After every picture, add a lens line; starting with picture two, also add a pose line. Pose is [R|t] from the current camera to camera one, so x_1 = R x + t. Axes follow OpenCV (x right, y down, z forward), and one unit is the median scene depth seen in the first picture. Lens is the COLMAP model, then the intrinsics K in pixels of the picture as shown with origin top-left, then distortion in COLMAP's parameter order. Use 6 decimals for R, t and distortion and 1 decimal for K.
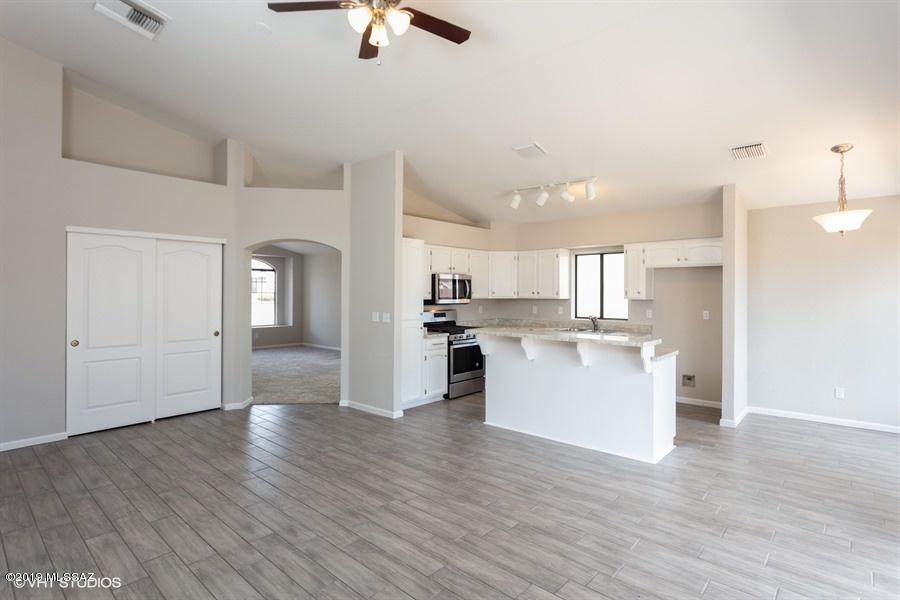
lens RADIAL K [[460.8, 0, 459.0], [0, 460.8, 289.8], [0, 0, 1]] dist [-0.004283, 0.000732]
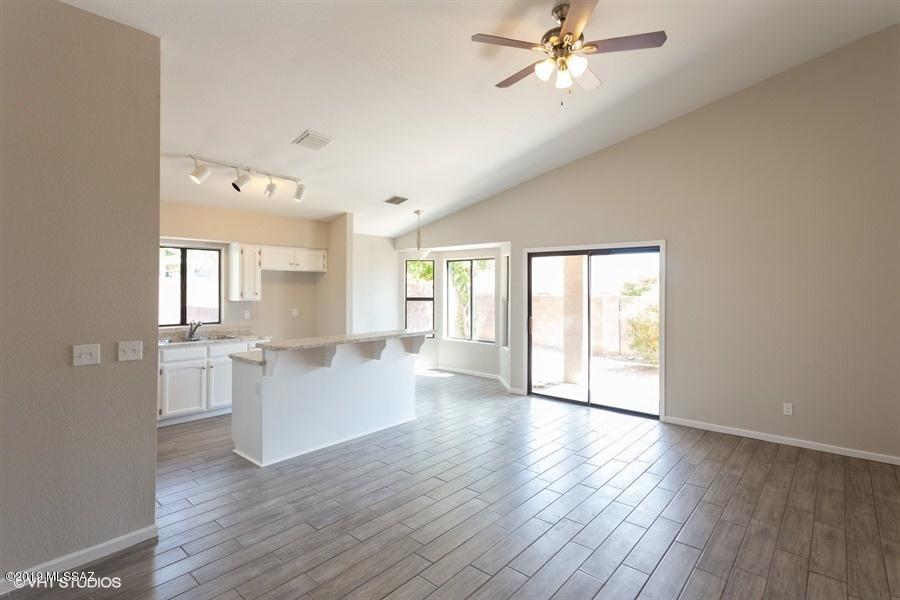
lens RADIAL K [[442.6, 0, 454.4], [0, 442.6, 291.0], [0, 0, 1]] dist [0.004516, 0.000575]
pose [[-0.013488, -0.007936, 0.999878, -0.639499], [-0.006120, 0.999950, 0.007854, -0.011495], [-0.999890, -0.006014, -0.013536, 0.639059]]
